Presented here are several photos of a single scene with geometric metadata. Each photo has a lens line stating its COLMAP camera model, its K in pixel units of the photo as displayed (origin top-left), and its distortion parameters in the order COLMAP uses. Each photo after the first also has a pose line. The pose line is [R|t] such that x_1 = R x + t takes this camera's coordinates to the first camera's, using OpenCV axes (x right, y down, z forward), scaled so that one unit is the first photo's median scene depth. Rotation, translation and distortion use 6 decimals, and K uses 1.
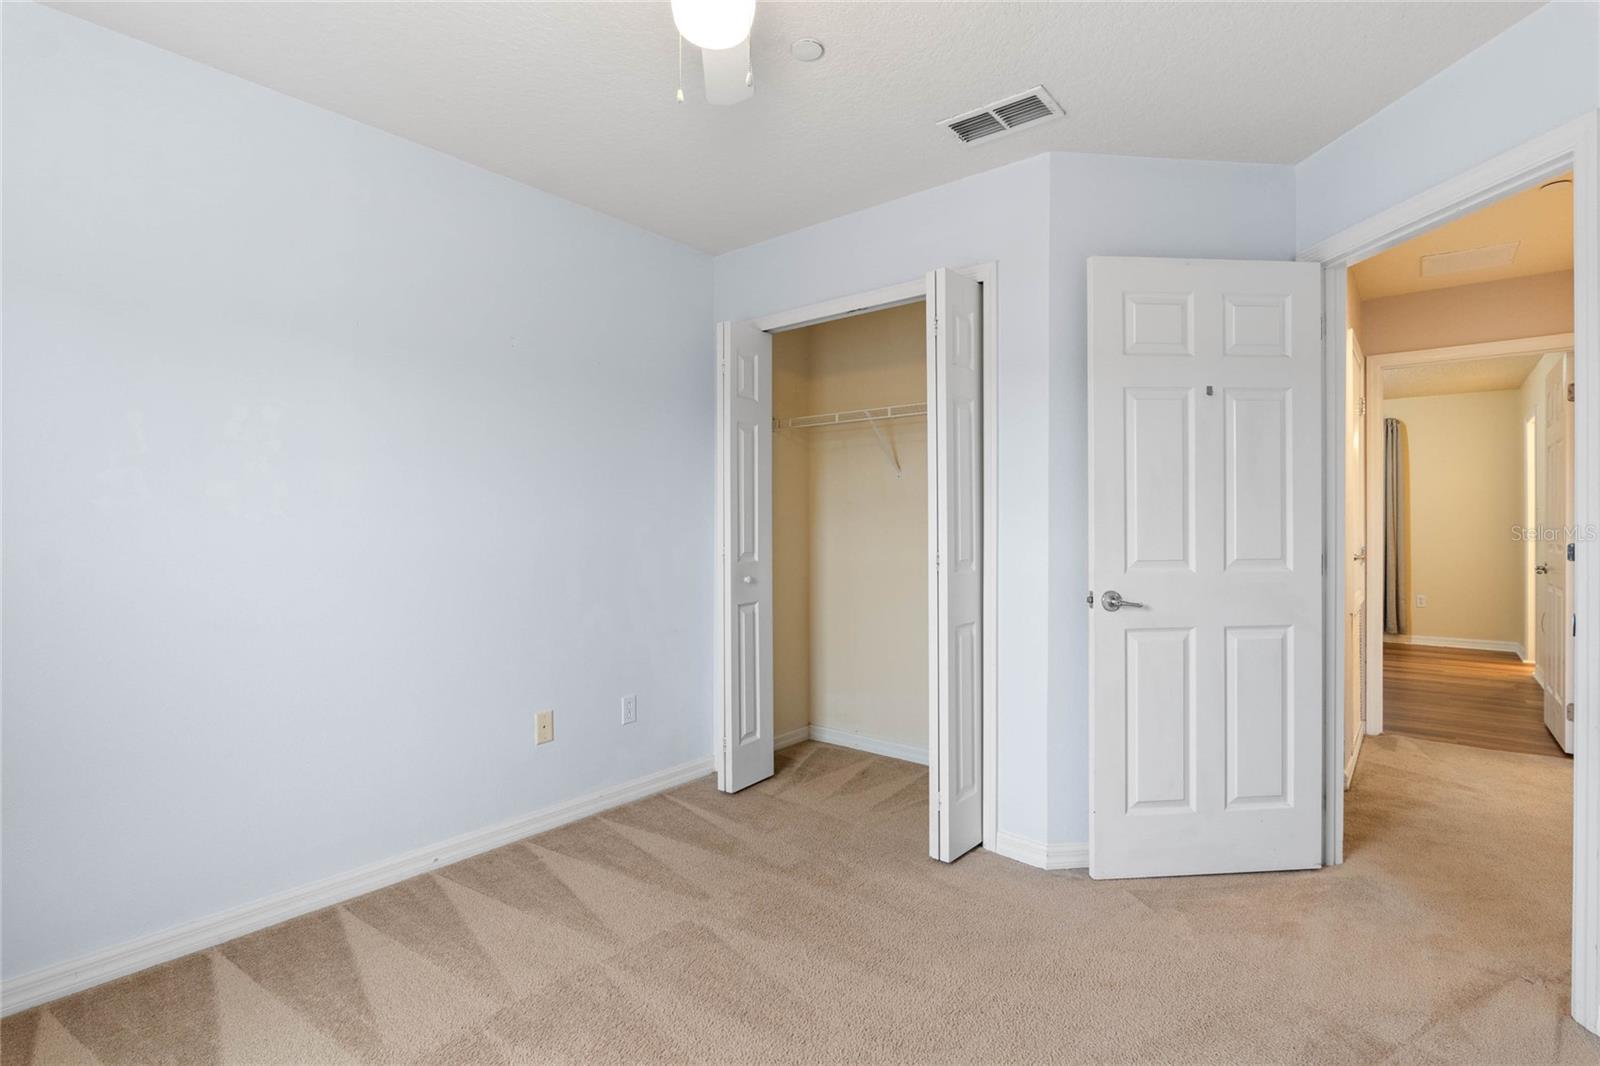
lens RADIAL K [[752.5, 0, 811.3], [0, 752.5, 526.4], [0, 0, 1]] dist [-0.019218, -0.000011]
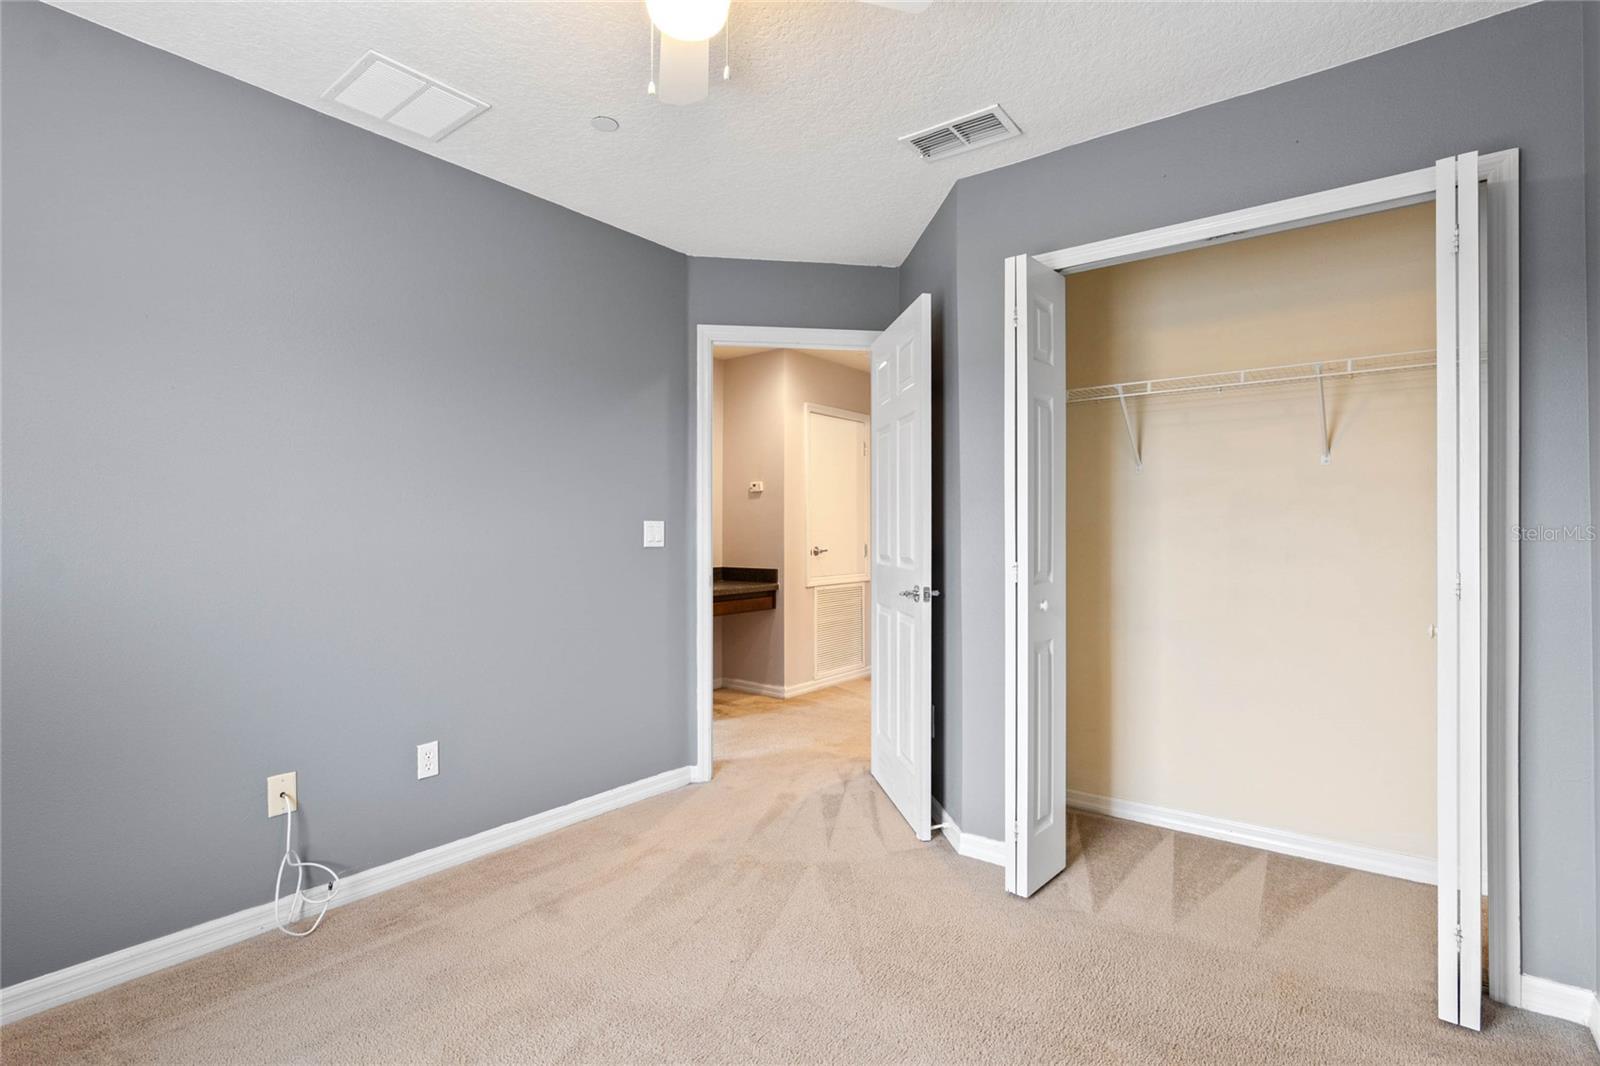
lens RADIAL K [[752.5, 0, 811.3], [0, 752.5, 526.4], [0, 0, 1]] dist [-0.019218, -0.000011]
pose [[0.999532, -0.000940, 0.030591, -0.424766], [0.001169, 0.999971, -0.007485, -0.000484], [-0.030583, 0.007518, 0.999504, 0.344127]]
